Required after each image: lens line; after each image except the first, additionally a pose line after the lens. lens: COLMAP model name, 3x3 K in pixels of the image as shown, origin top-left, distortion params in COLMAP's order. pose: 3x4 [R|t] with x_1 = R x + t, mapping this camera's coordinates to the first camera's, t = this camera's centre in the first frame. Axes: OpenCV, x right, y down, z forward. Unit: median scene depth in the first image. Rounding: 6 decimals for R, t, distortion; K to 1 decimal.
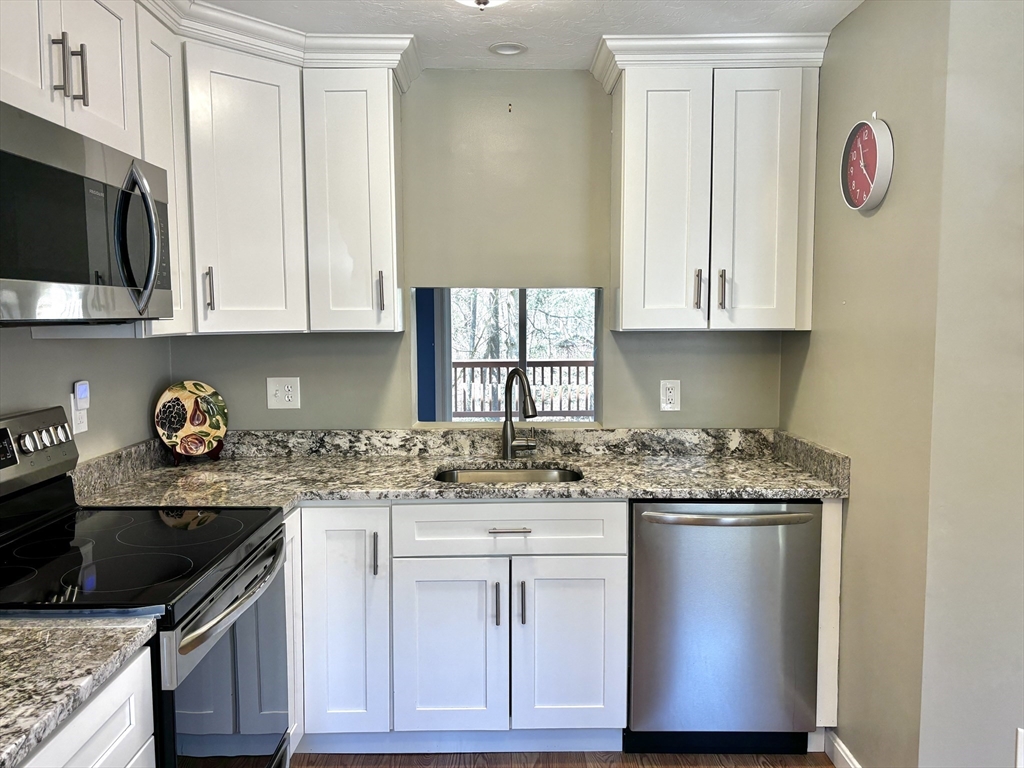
lens RADIAL K [[796.9, 0, 512.8], [0, 796.9, 380.8], [0, 0, 1]] dist [0.091403, -0.107492]
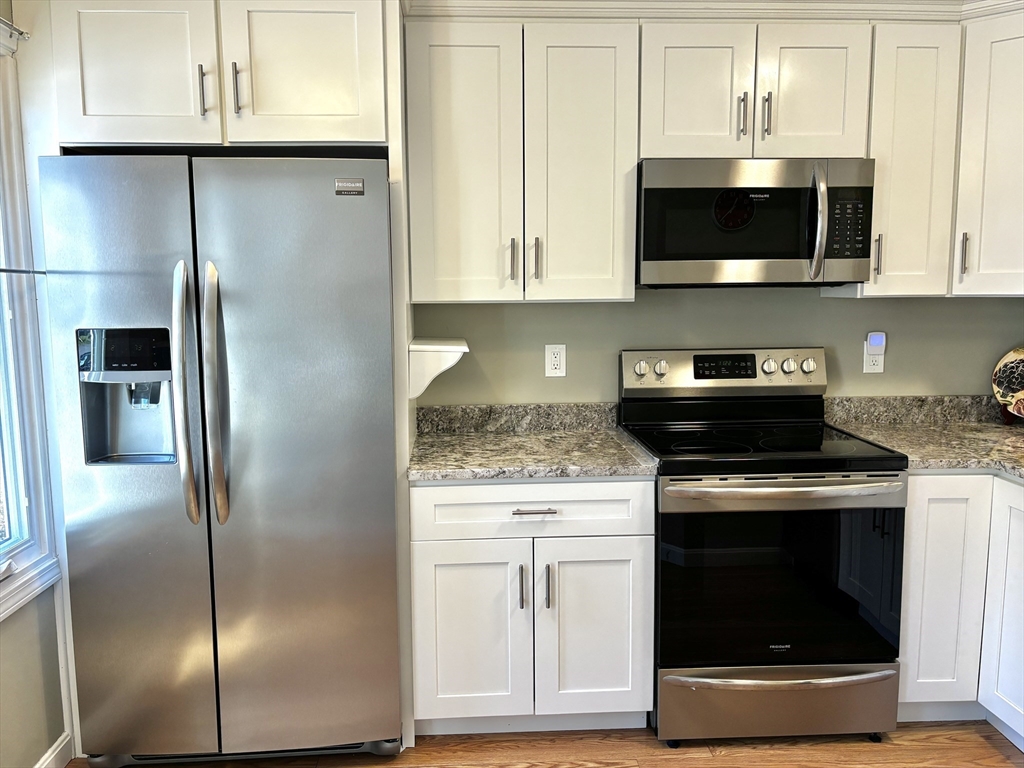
lens RADIAL K [[796.9, 0, 510.9], [0, 796.9, 378.9], [0, 0, 1]] dist [0.091403, -0.107492]
pose [[0.063629, 0.118853, -0.990871, 0.624976], [-0.077376, 0.990482, 0.113837, -0.024062], [0.994969, 0.069426, 0.072220, 0.317679]]
